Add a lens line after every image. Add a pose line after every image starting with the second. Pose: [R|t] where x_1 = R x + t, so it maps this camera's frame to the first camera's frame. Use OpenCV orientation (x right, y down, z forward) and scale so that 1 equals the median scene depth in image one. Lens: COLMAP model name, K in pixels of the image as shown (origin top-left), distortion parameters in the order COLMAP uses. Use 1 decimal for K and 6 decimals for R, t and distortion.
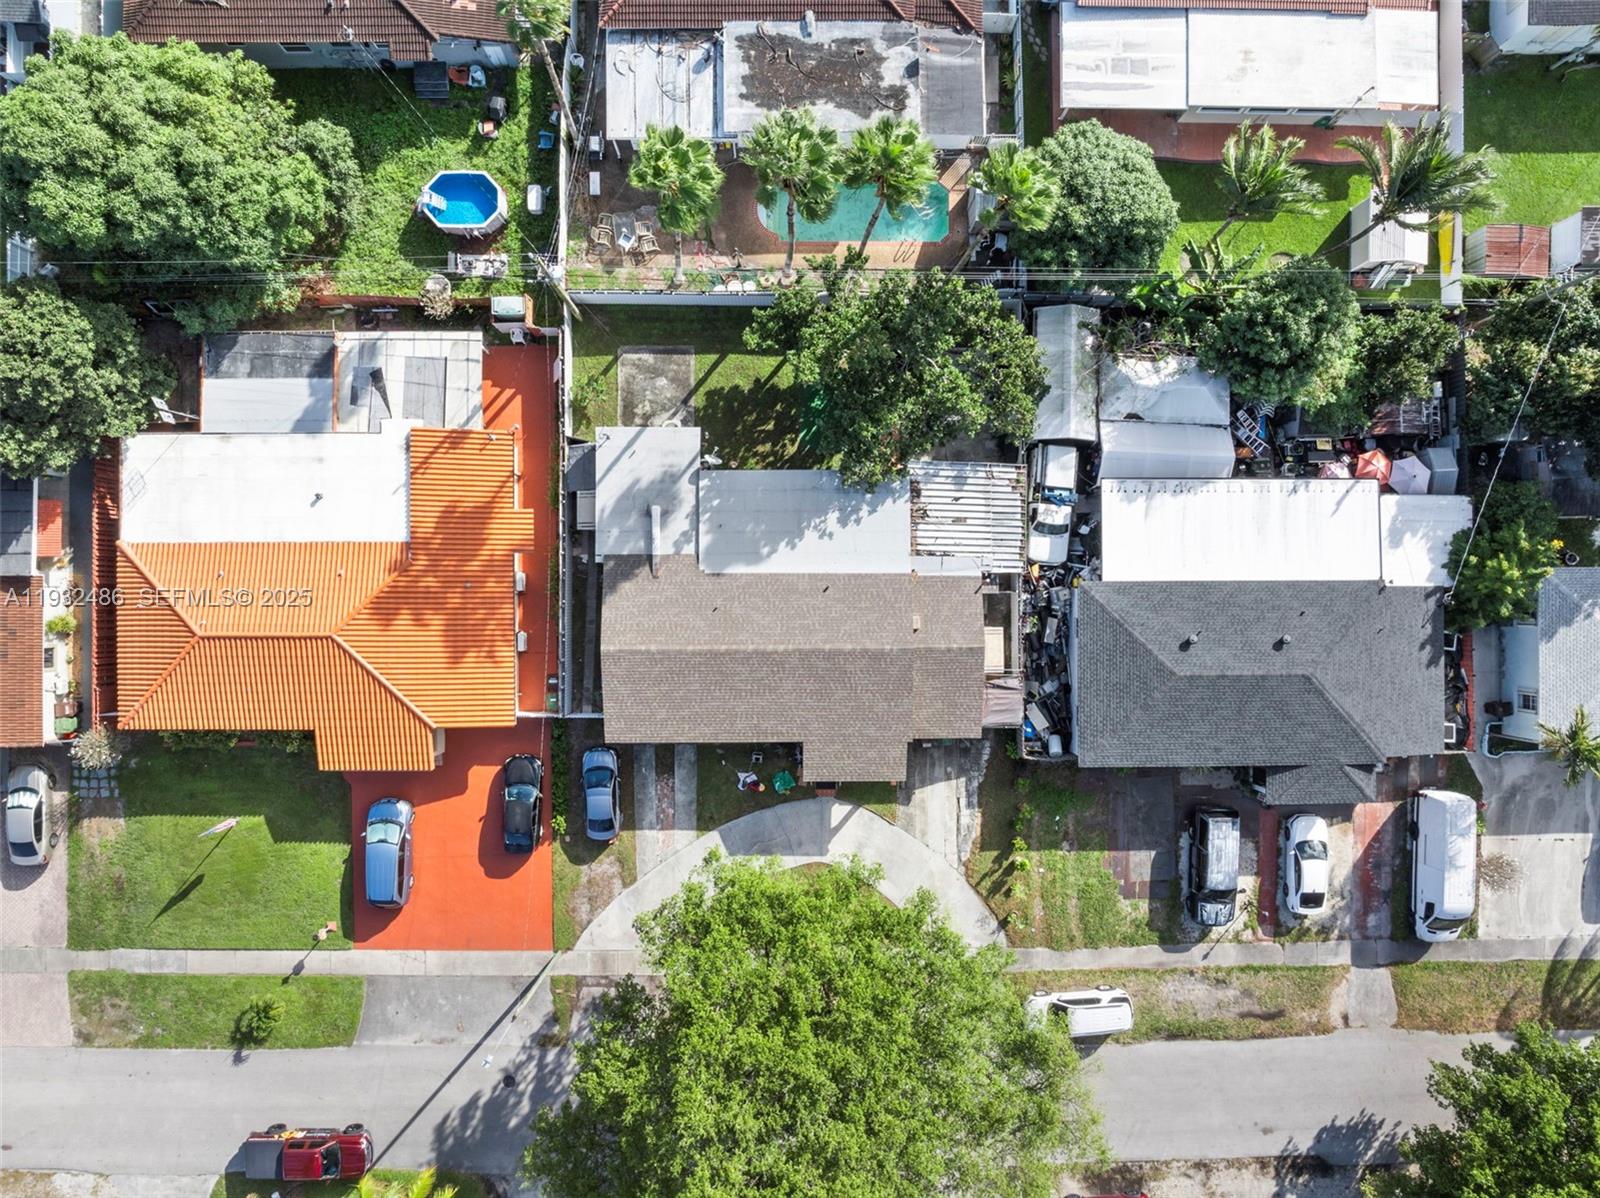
lens RADIAL K [[1114.7, 0, 800.0], [0, 1114.7, 599.0], [0, 0, 1]] dist [-0.044841, 0.006298]
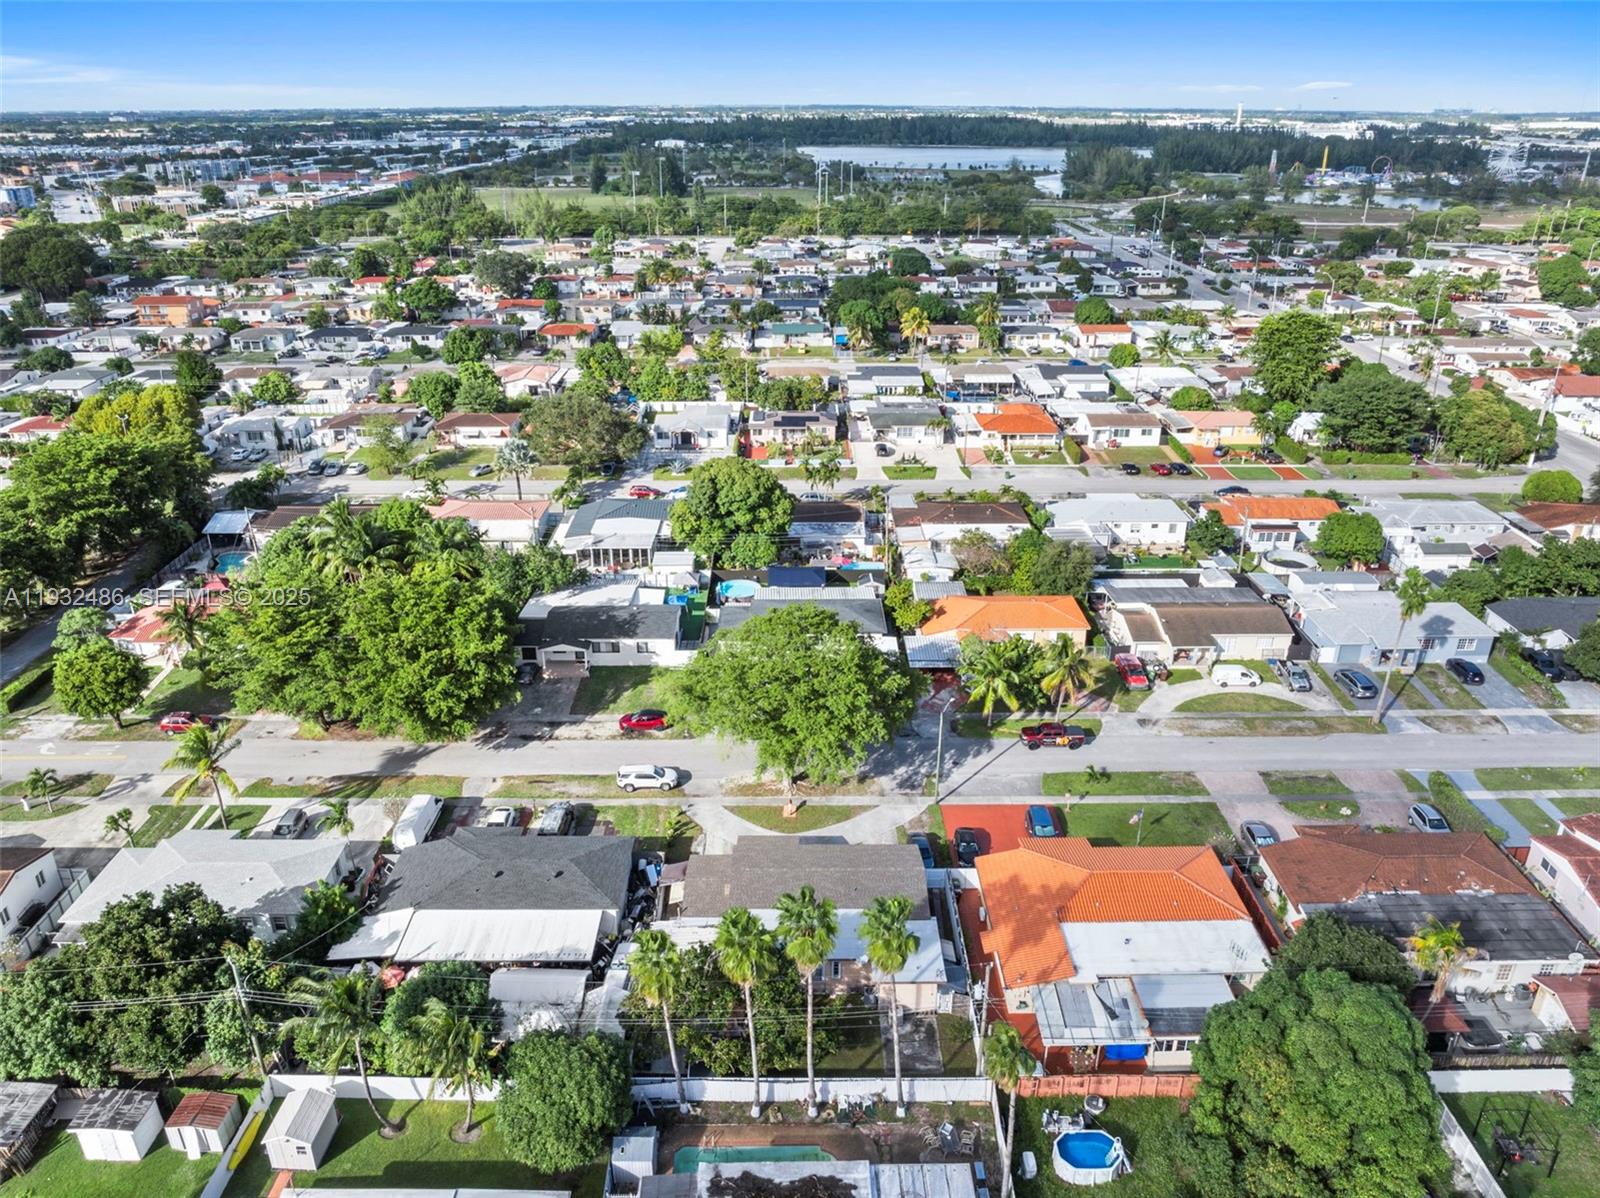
lens RADIAL K [[1114.7, 0, 800.0], [0, 1114.7, 599.0], [0, 0, 1]] dist [-0.044841, 0.006298]
pose [[-0.999720, -0.018866, -0.014254, 0.035481], [-0.005594, -0.397036, 0.917786, -1.216548], [-0.022975, 0.917609, 0.396819, -0.002536]]
